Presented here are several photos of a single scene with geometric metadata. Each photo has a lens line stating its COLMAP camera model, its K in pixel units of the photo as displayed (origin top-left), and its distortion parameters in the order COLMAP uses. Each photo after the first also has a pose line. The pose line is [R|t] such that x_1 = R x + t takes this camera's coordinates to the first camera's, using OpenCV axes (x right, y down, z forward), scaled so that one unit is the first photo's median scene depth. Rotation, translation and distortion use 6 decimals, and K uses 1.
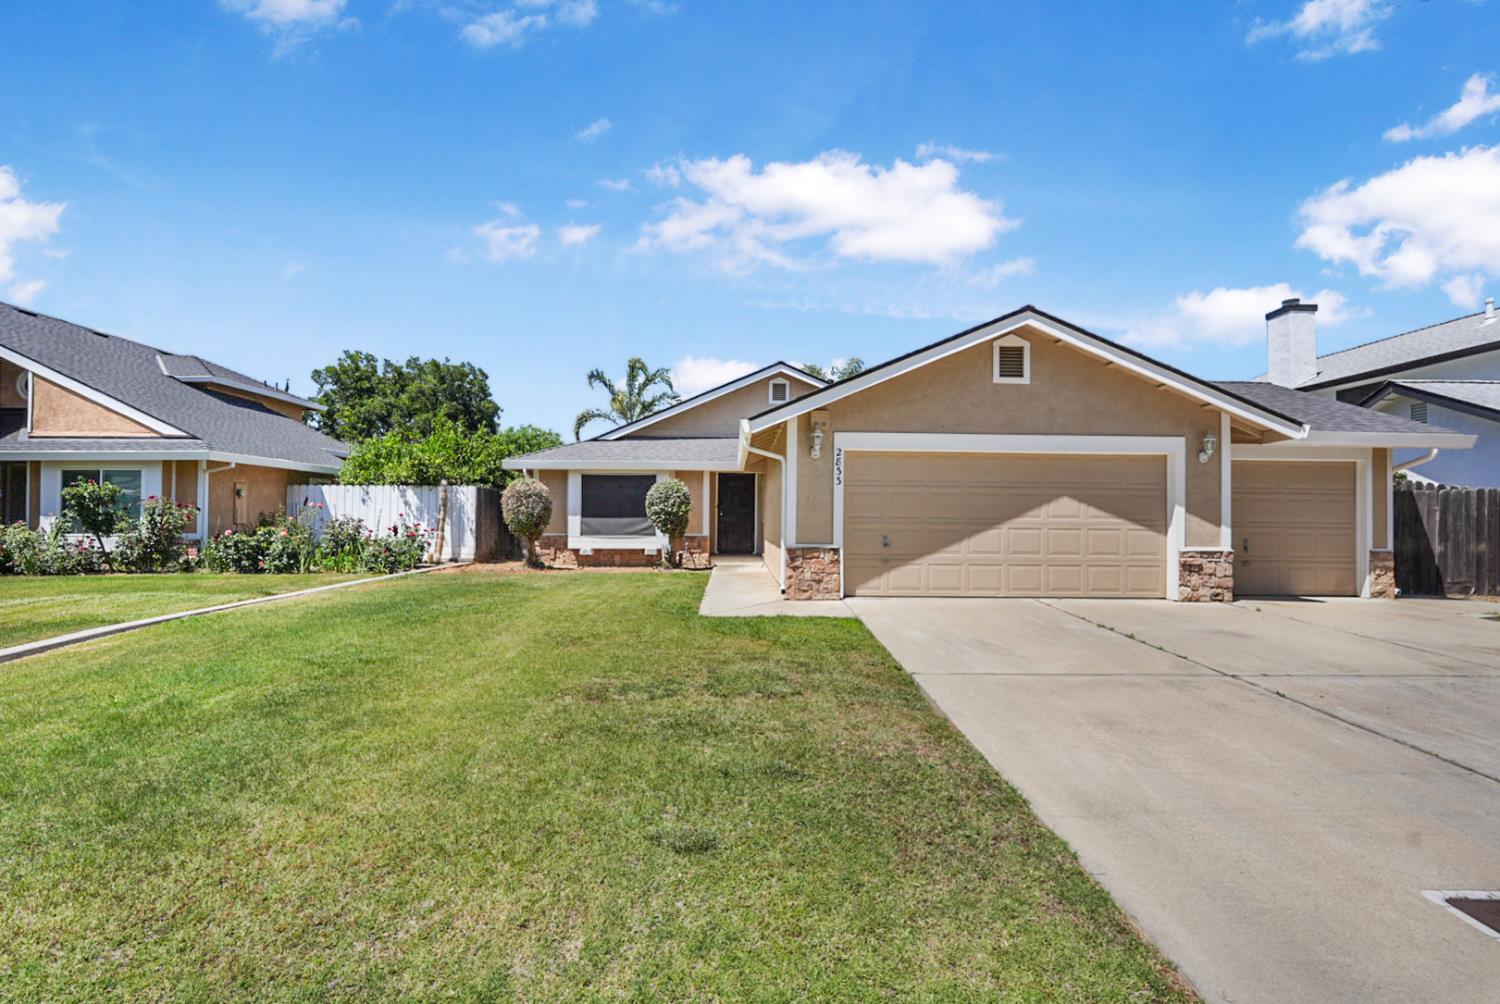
lens RADIAL K [[673.7, 0, 753.2], [0, 673.7, 511.2], [0, 0, 1]] dist [-0.011235, 0.000571]
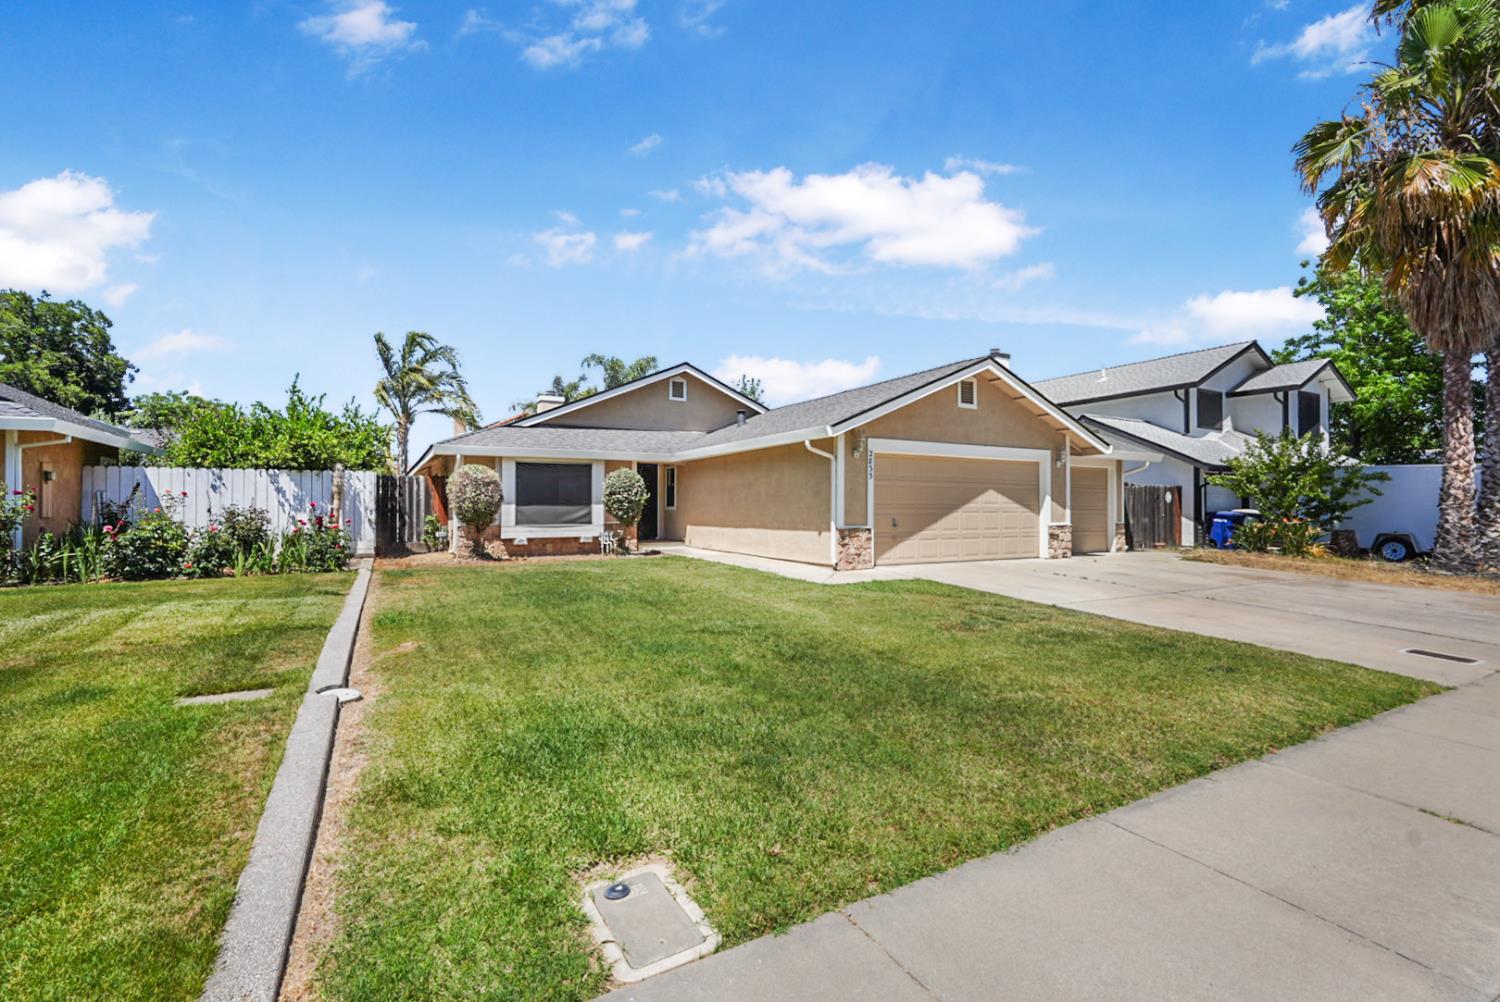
lens RADIAL K [[673.7, 0, 746.2], [0, 673.7, 498.5], [0, 0, 1]] dist [-0.011235, 0.000571]
pose [[0.882930, -0.000684, 0.469504, -0.666141], [0.001193, 0.999999, -0.000786, -0.001067], [-0.469503, 0.001254, 0.882930, -0.020224]]
